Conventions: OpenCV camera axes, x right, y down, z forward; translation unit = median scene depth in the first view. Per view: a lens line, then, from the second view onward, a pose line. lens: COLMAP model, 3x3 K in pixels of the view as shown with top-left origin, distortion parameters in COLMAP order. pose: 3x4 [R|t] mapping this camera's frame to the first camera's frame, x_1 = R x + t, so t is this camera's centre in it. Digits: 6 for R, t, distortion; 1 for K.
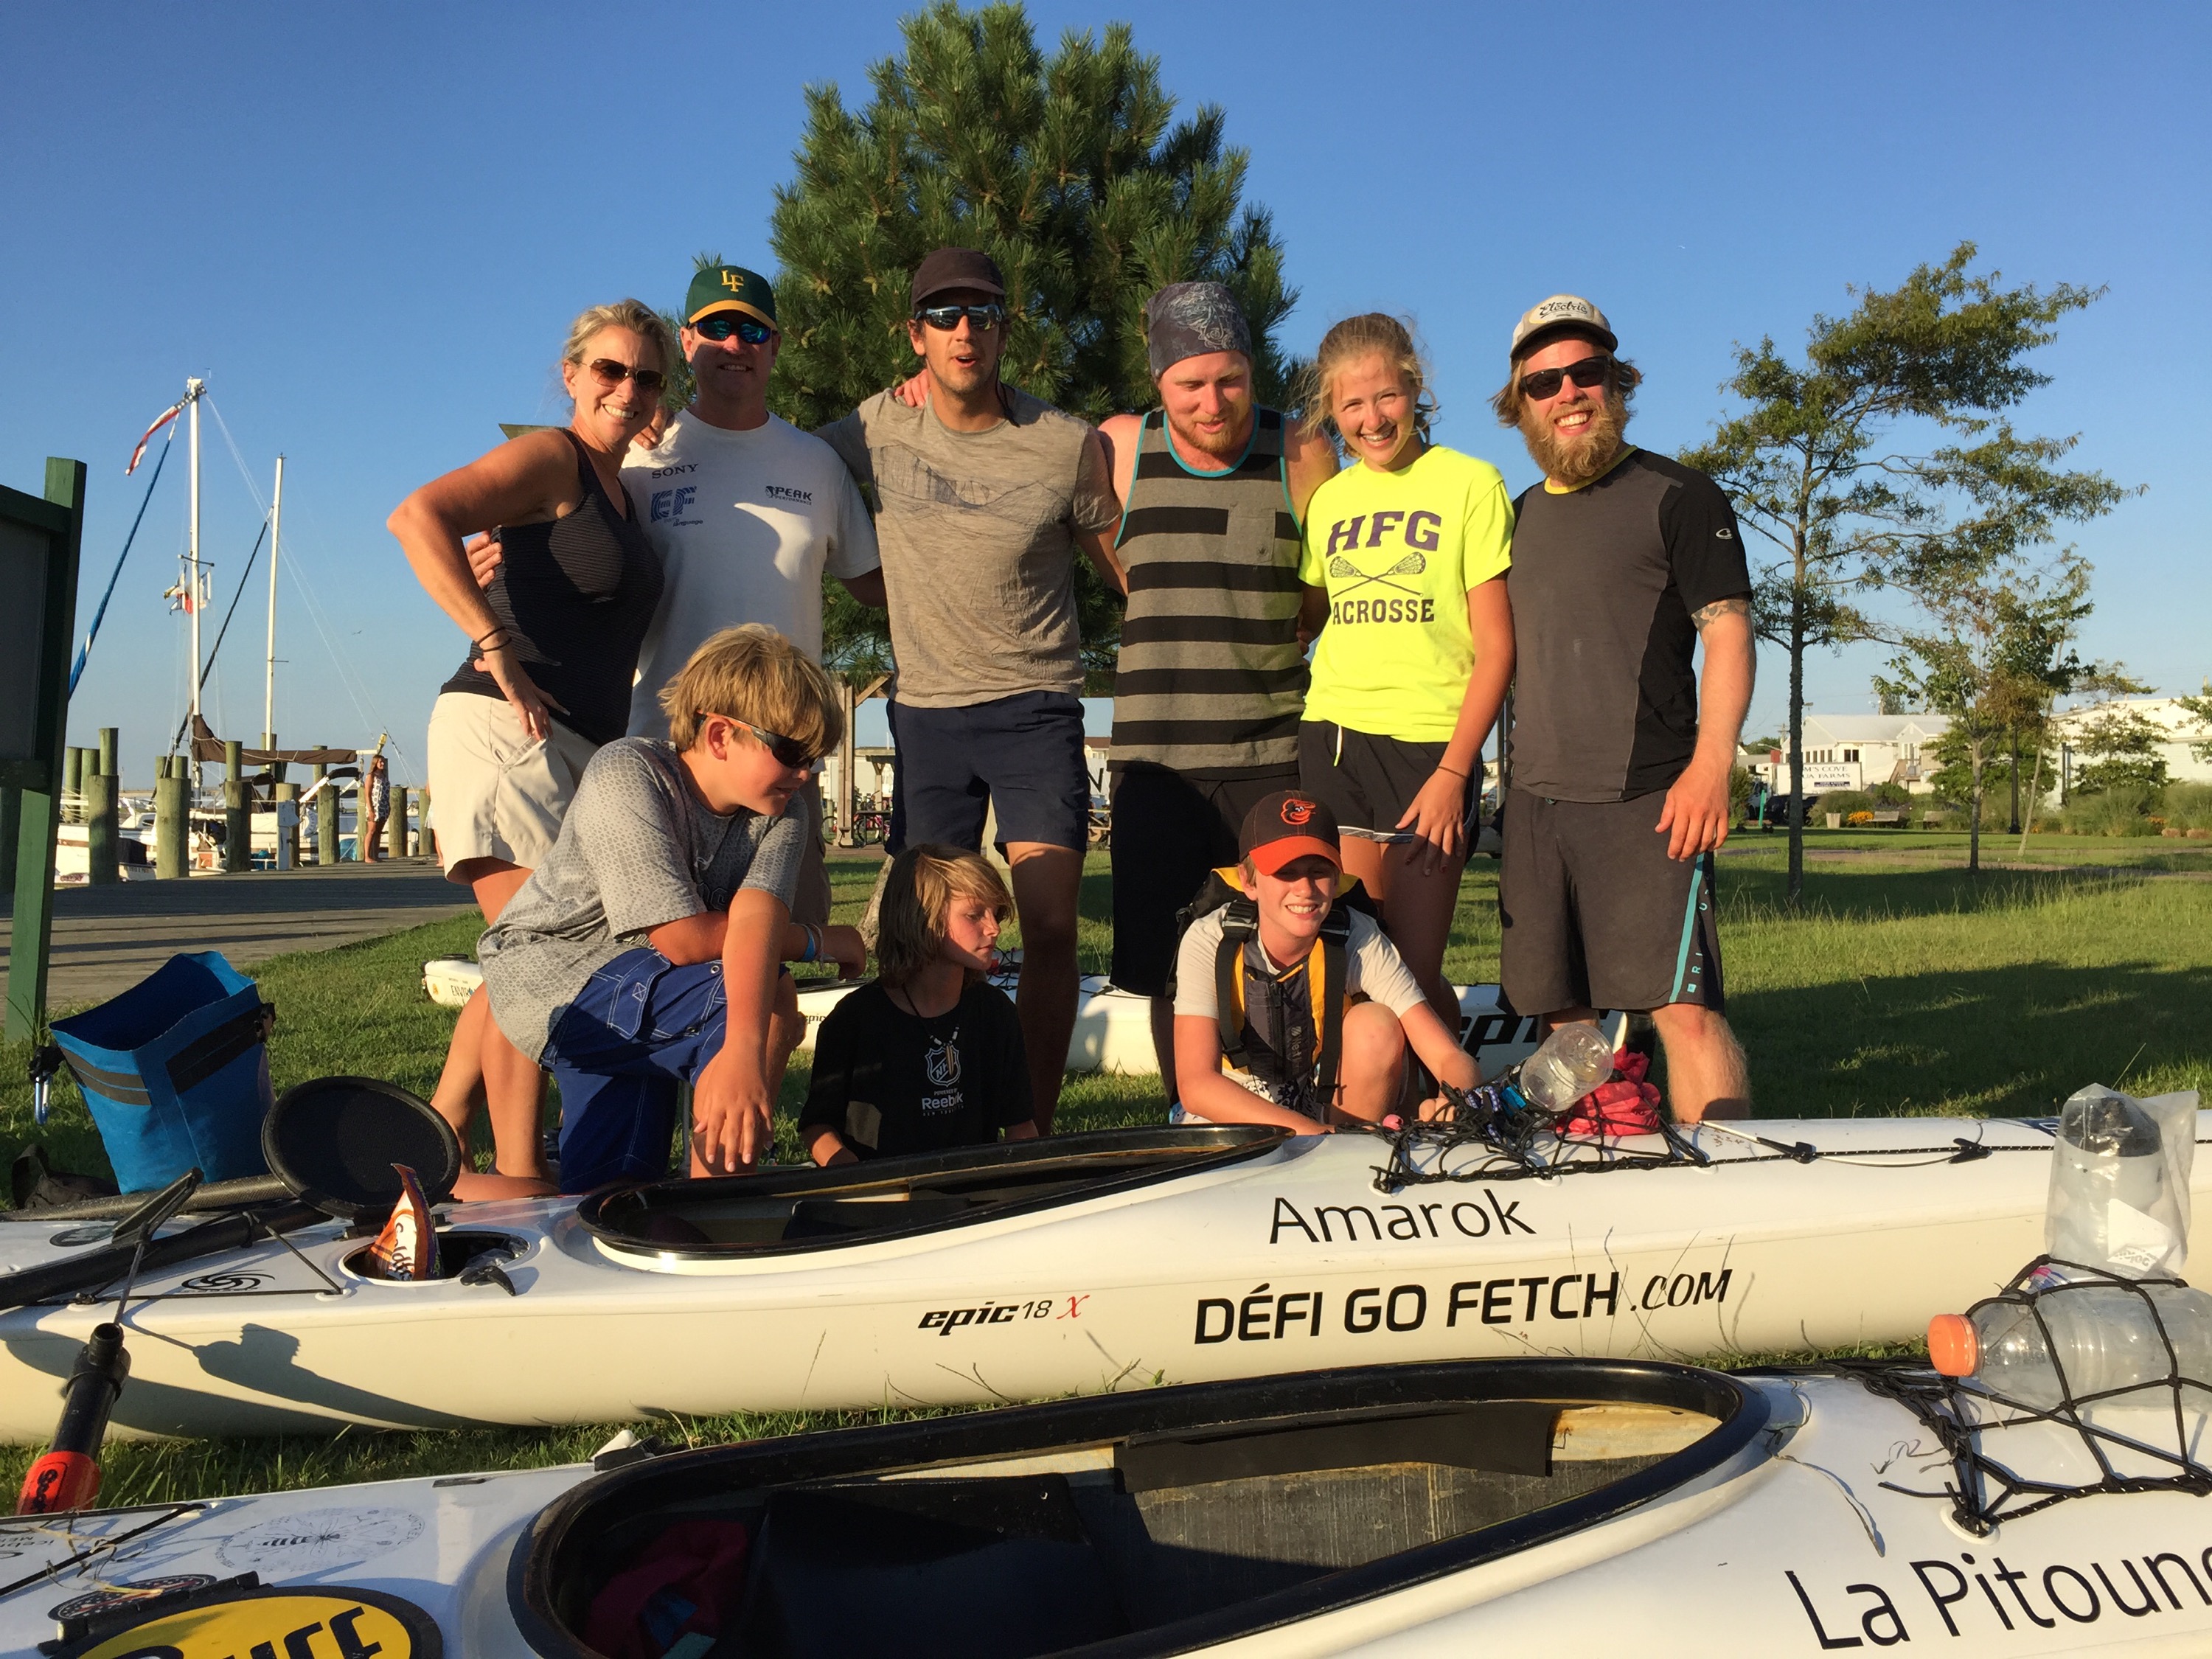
lens RADIAL K [[2079.2, 0, 1113.8], [0, 2079.2, 808.1], [0, 0, 1]] dist [0.092974, -0.141616]
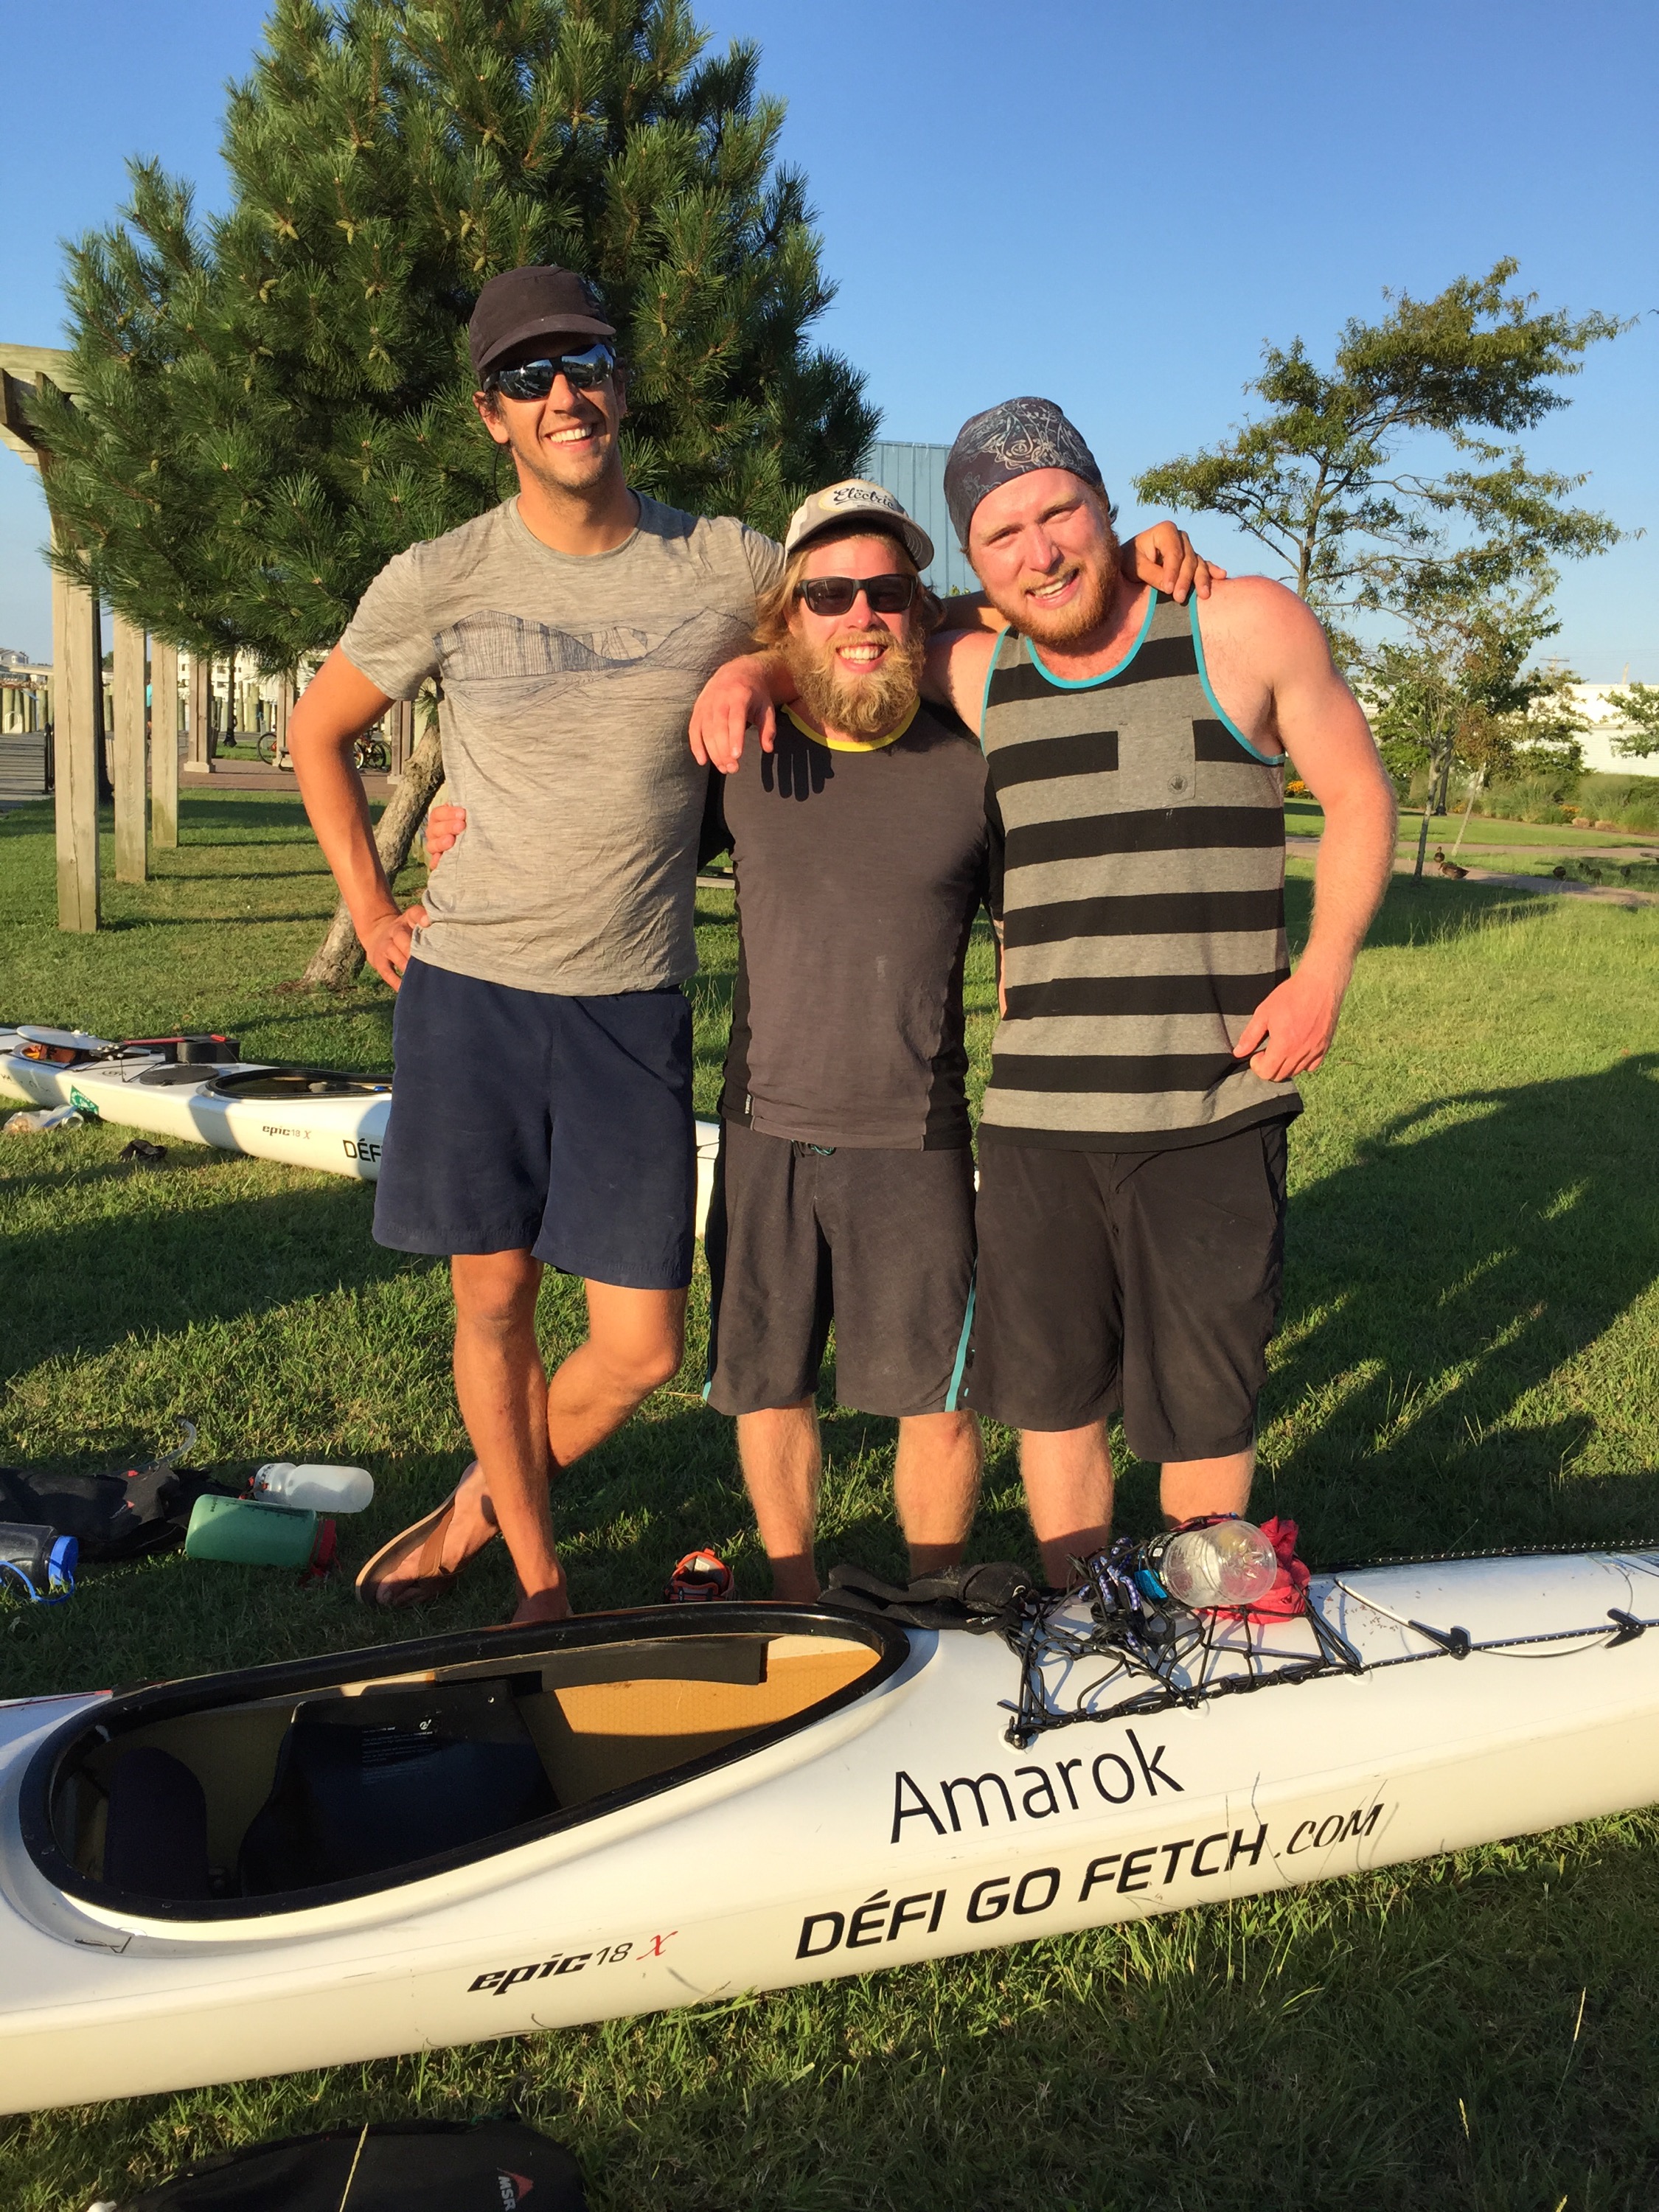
lens RADIAL K [[2062.8, 0, 866.5], [0, 2062.8, 1131.5], [0, 0, 1]] dist [0.104948, -0.132922]
pose [[0.987861, 0.039492, 0.150237, -0.019894], [-0.067439, 0.980279, 0.185753, -0.062520], [-0.139939, -0.193630, 0.971043, 0.067163]]
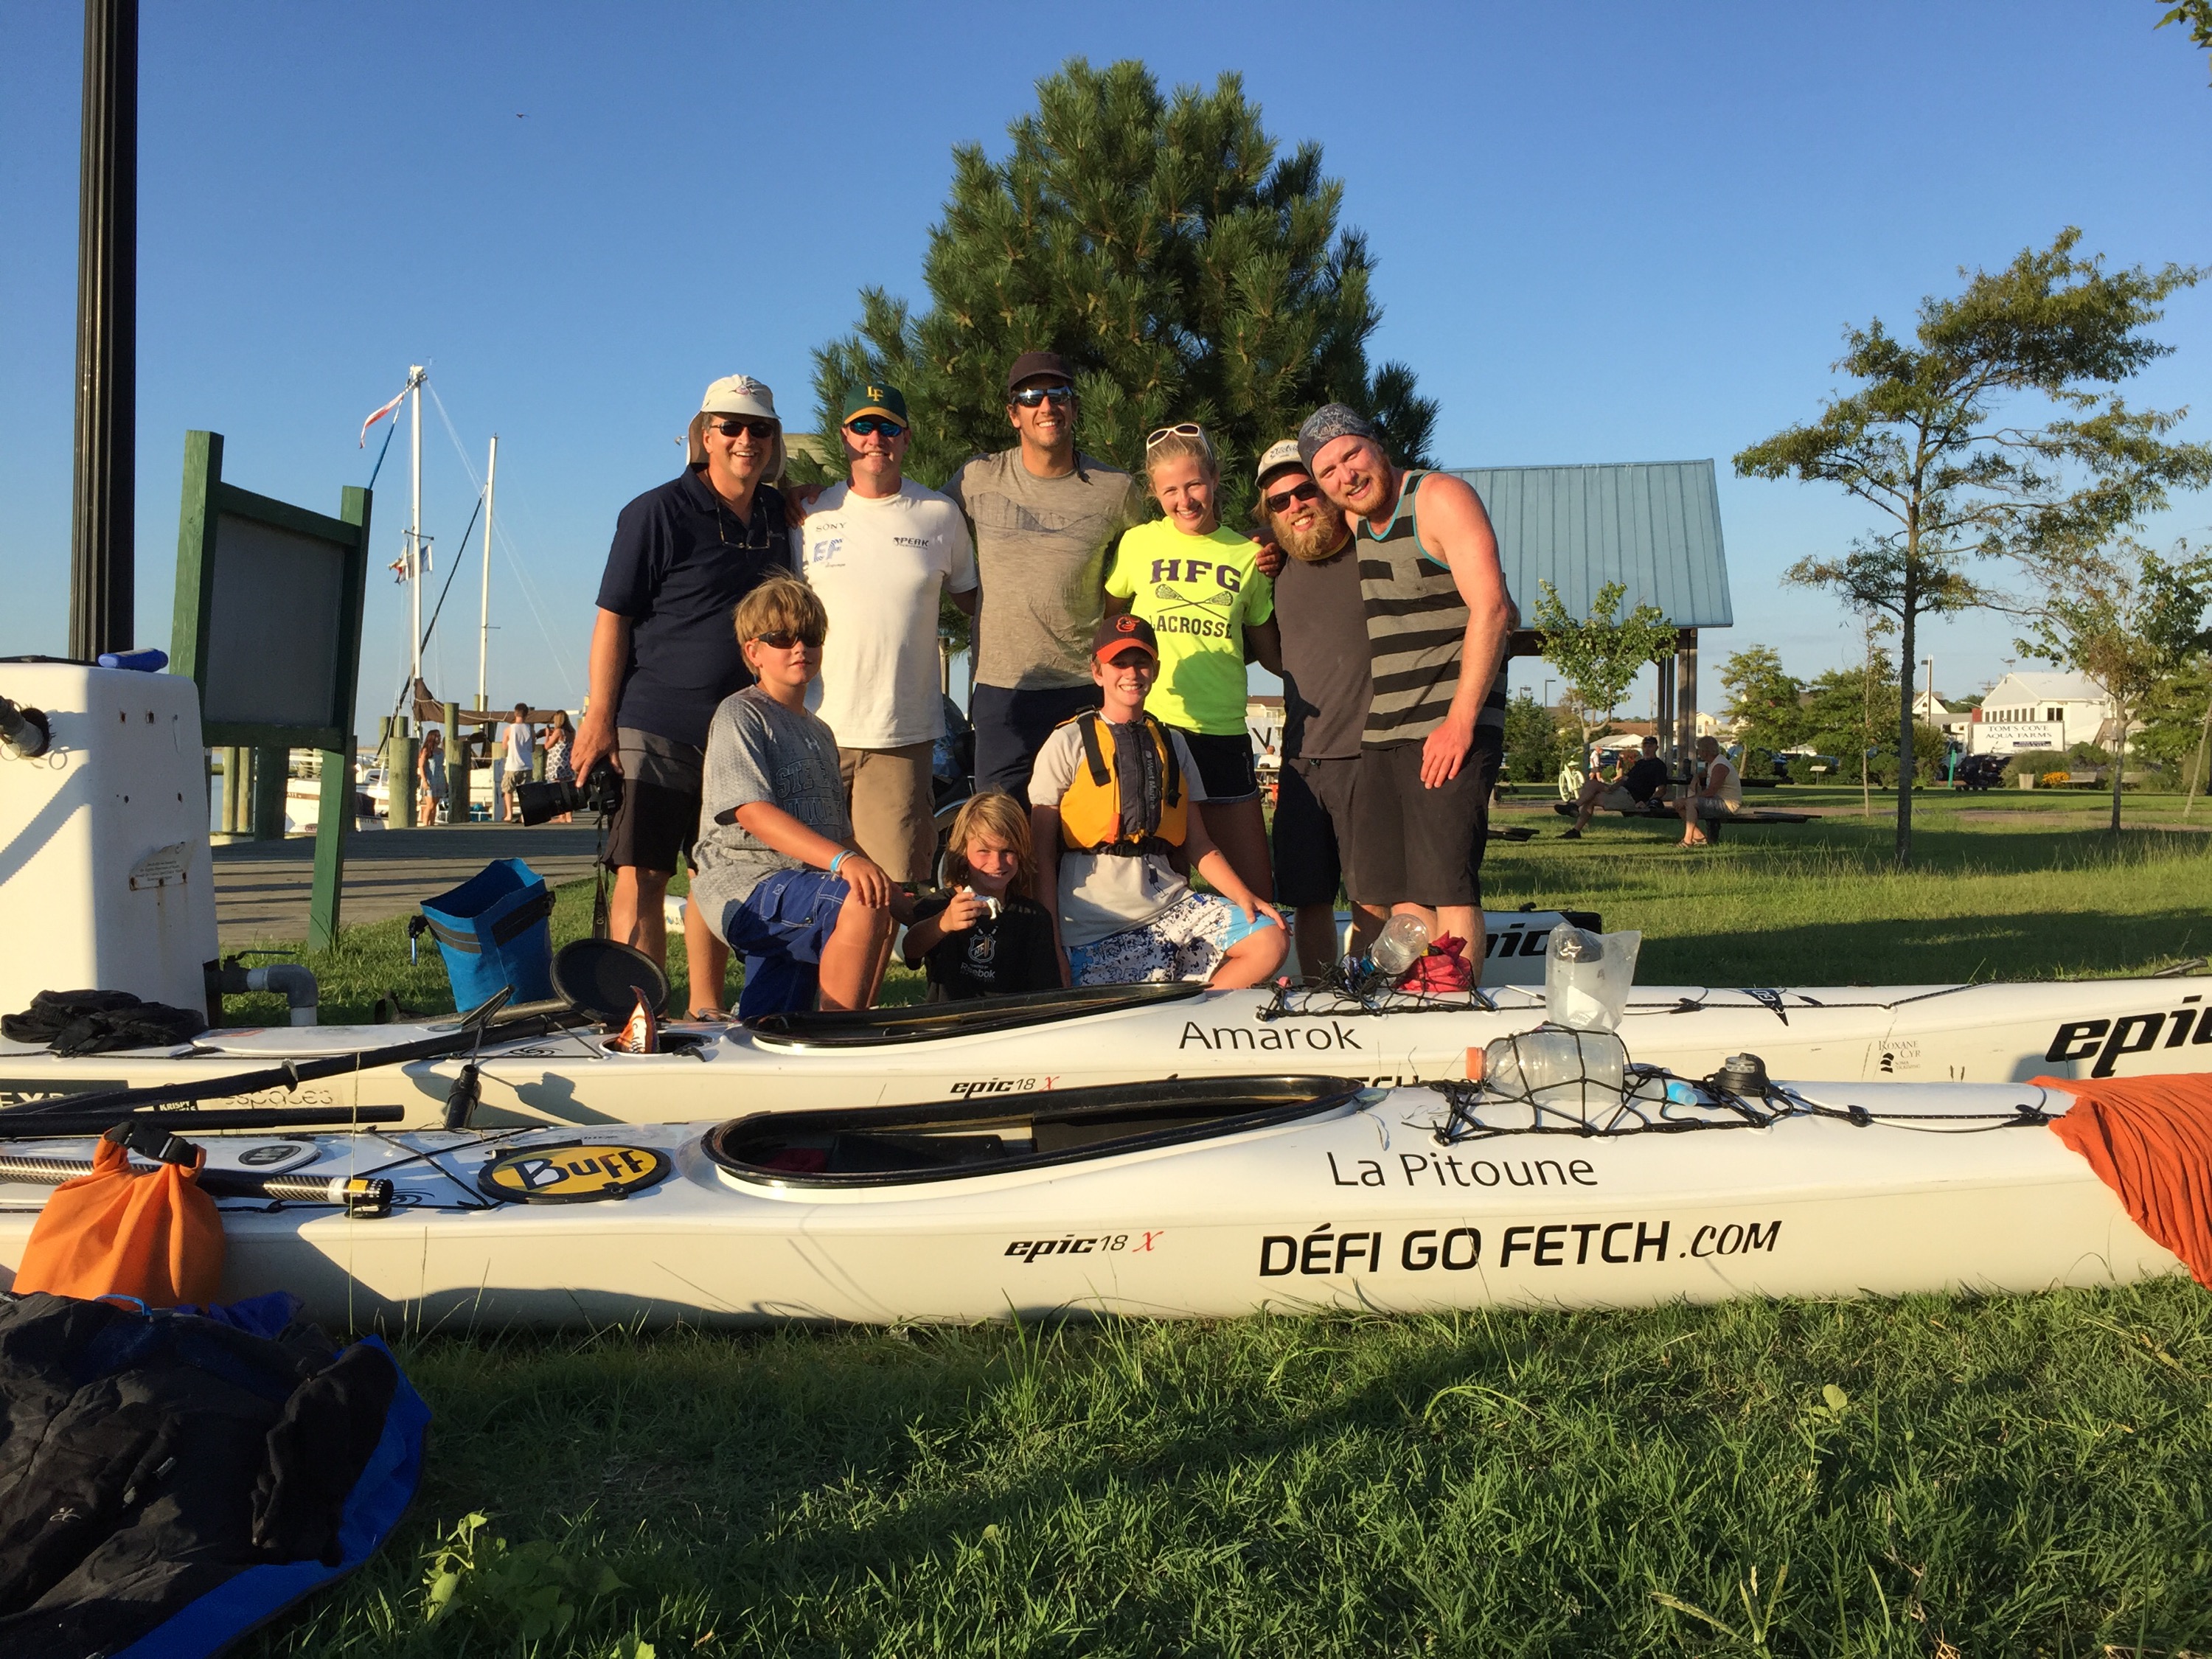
lens RADIAL K [[2062.8, 0, 1106.0], [0, 2062.8, 829.5], [0, 0, 1]] dist [0.104948, -0.132922]
pose [[0.995867, 0.004522, -0.090715, 0.043910], [-0.001818, 0.999552, 0.029867, -0.000198], [0.090809, -0.029579, 0.995429, -0.147008]]
